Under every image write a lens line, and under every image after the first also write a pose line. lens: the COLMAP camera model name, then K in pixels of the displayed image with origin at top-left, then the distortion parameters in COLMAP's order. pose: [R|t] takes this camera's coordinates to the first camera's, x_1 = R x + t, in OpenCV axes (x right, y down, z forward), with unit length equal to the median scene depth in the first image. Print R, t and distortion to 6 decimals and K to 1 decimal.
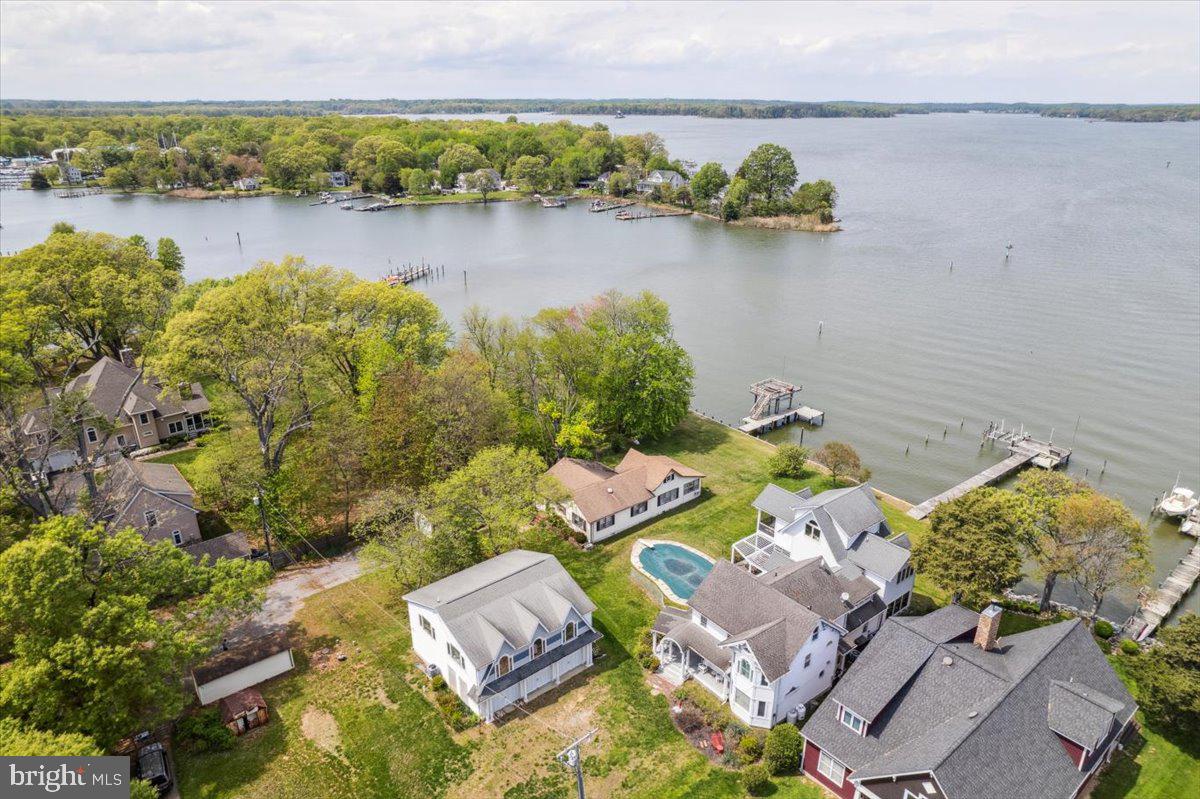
lens RADIAL K [[778.0, 0, 604.3], [0, 778.0, 408.0], [0, 0, 1]] dist [-0.075602, 0.065618]
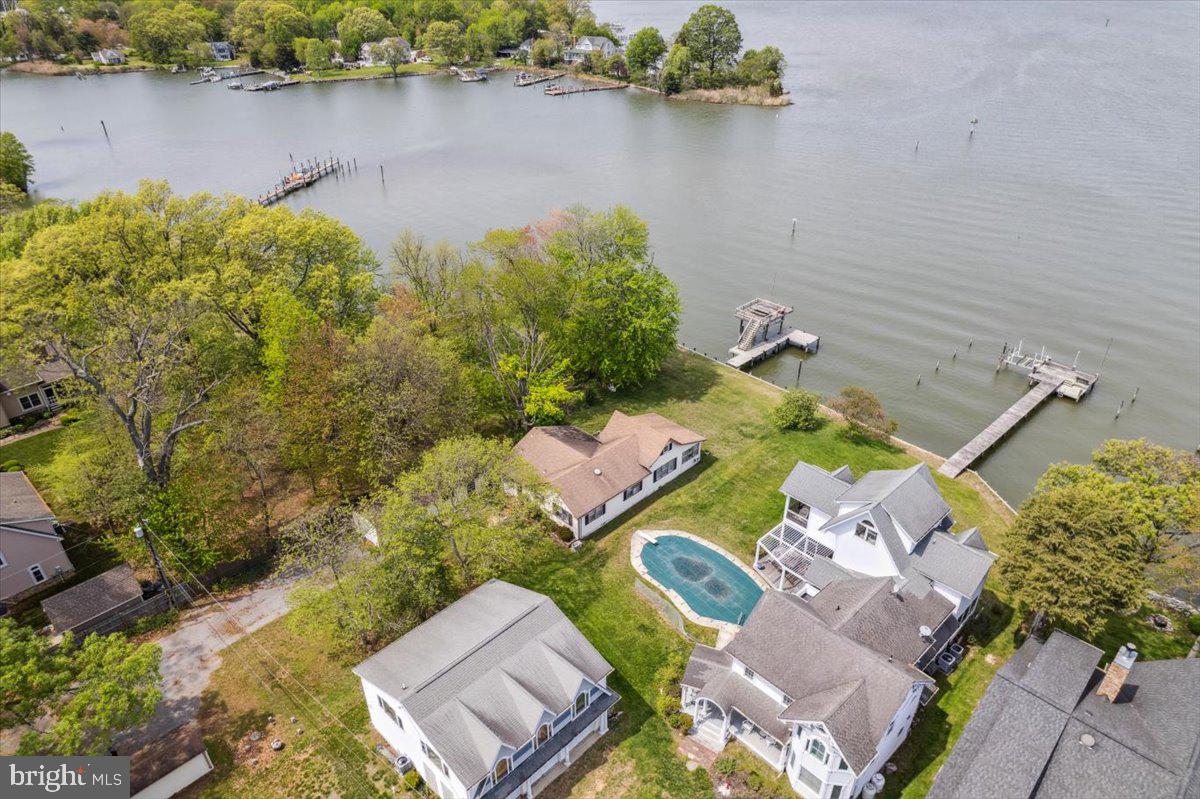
lens RADIAL K [[778.0, 0, 609.5], [0, 778.0, 417.8], [0, 0, 1]] dist [-0.075602, 0.065618]
pose [[0.994349, -0.054365, 0.091180, -0.047439], [0.038492, 0.985106, 0.167586, -0.078241], [-0.098933, -0.163129, 0.981632, 0.198695]]
